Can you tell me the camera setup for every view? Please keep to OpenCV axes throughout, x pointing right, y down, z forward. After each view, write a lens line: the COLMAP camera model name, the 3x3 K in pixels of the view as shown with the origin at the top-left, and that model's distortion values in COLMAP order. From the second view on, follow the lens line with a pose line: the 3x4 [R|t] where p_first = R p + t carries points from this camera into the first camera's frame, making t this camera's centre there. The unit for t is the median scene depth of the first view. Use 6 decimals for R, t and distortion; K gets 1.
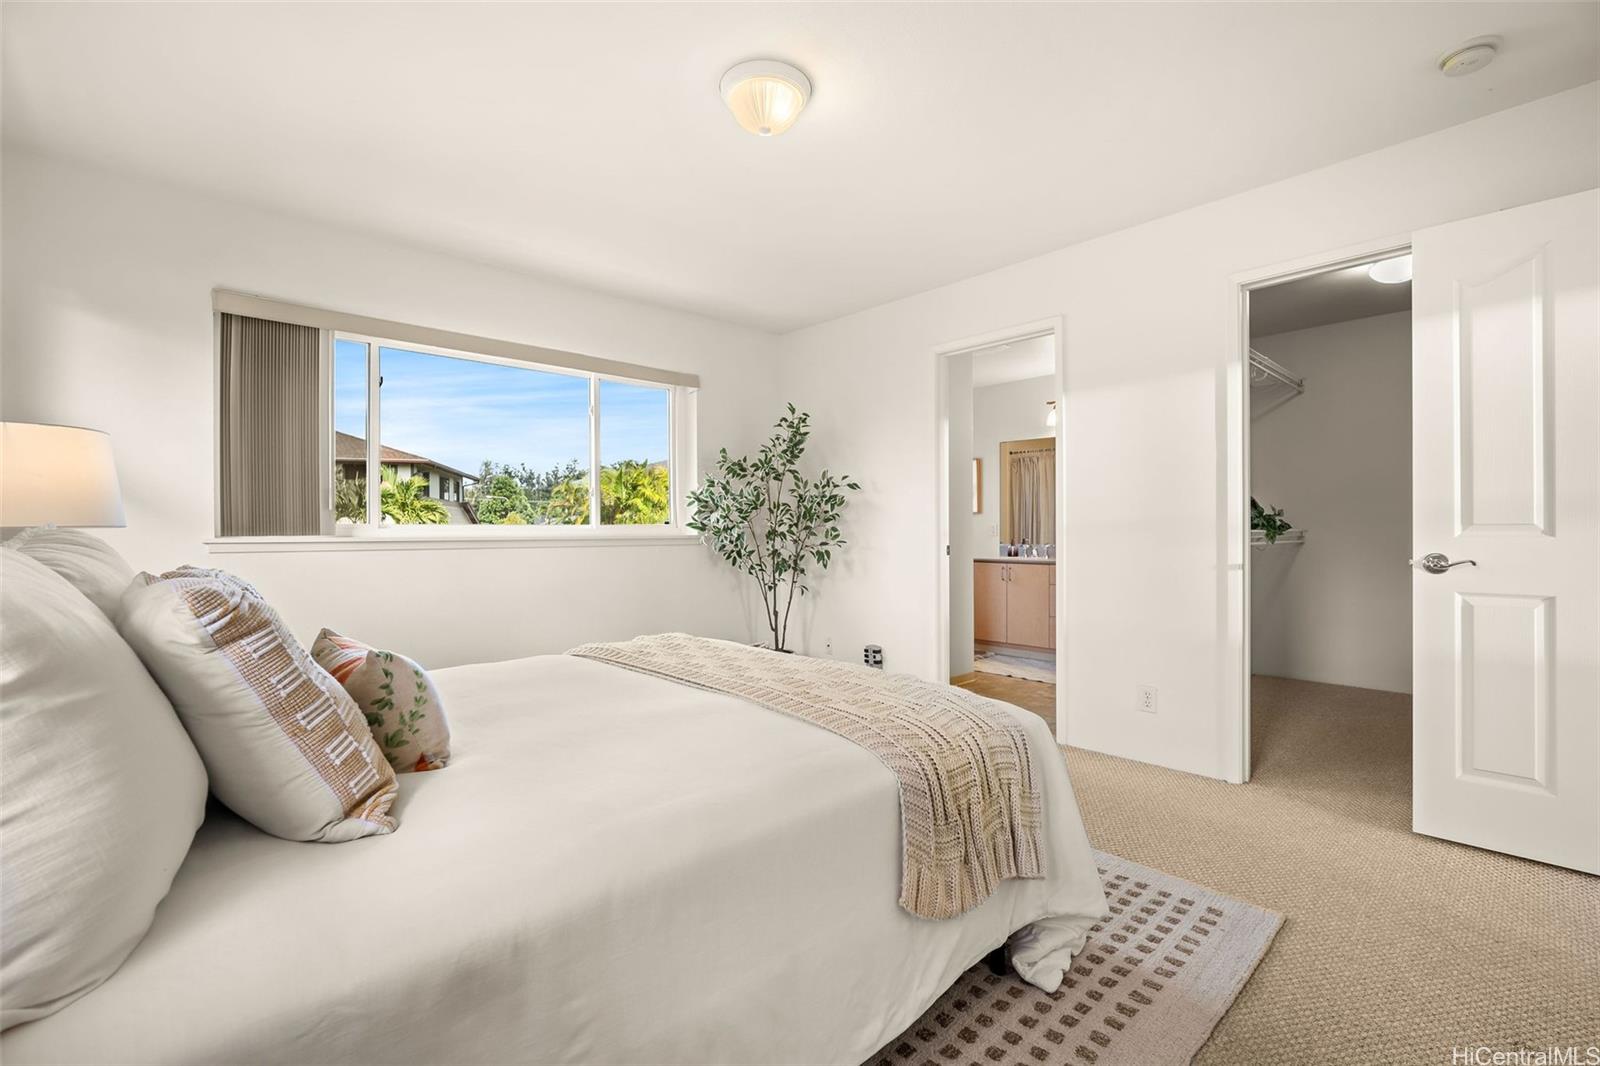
lens RADIAL K [[705.3, 0, 798.5], [0, 705.3, 526.3], [0, 0, 1]] dist [-0.003094, -0.000452]
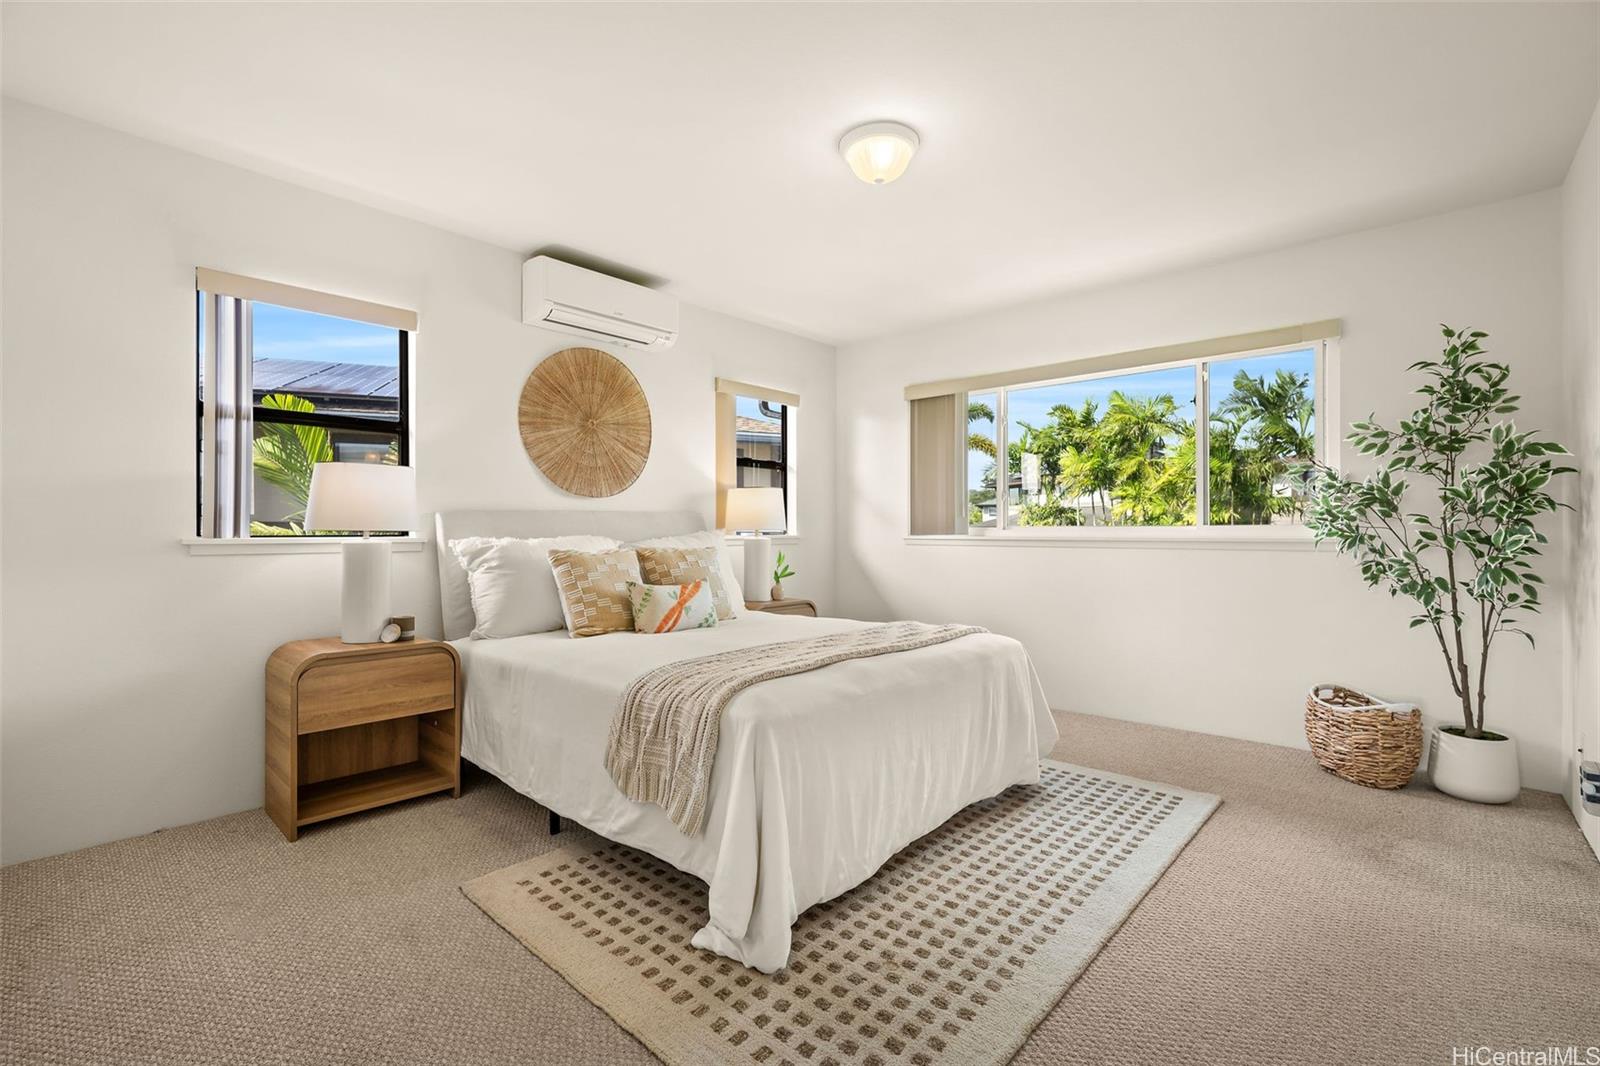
lens RADIAL K [[705.3, 0, 798.5], [0, 705.3, 526.3], [0, 0, 1]] dist [-0.003094, -0.000452]
pose [[0.109070, -0.006998, -0.994009, 0.699436], [0.003142, 0.999973, -0.006695, 0.003776], [0.994029, -0.002393, 0.109089, 0.492927]]
